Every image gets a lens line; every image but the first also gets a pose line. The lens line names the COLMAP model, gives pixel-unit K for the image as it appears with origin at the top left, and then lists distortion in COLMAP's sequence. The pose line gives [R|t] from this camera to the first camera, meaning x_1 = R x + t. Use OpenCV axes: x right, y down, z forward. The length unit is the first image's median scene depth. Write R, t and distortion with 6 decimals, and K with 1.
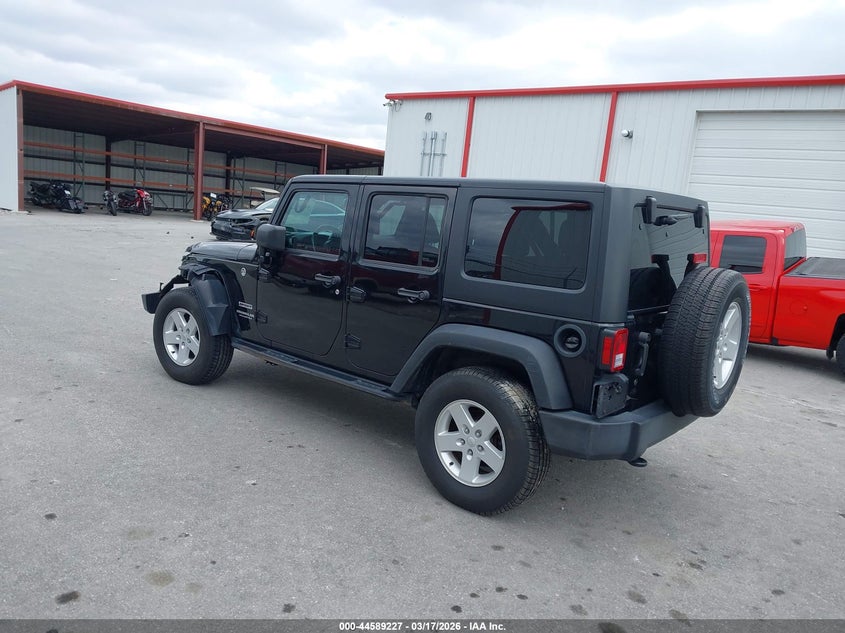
lens RADIAL K [[665.5, 0, 422.5], [0, 665.5, 316.5], [0, 0, 1]] dist [0.041276, 0.004693]
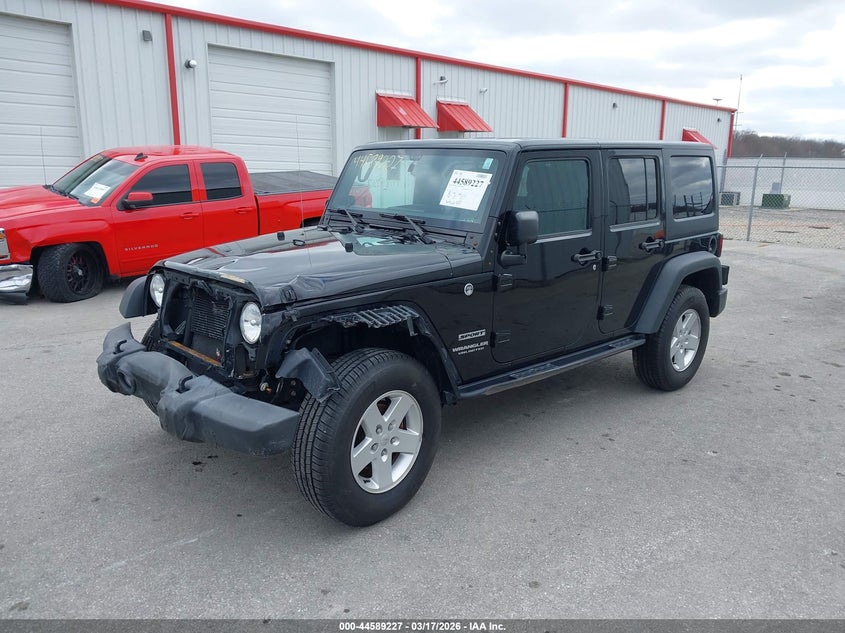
lens RADIAL K [[615.3, 0, 422.5], [0, 615.3, 316.5], [0, 0, 1]] dist [-0.006074, -0.004030]
pose [[0.153031, -0.299195, 0.941841, -1.023001], [0.176462, 0.946022, 0.271851, -0.256381], [-0.972339, 0.124598, 0.197568, 1.083630]]
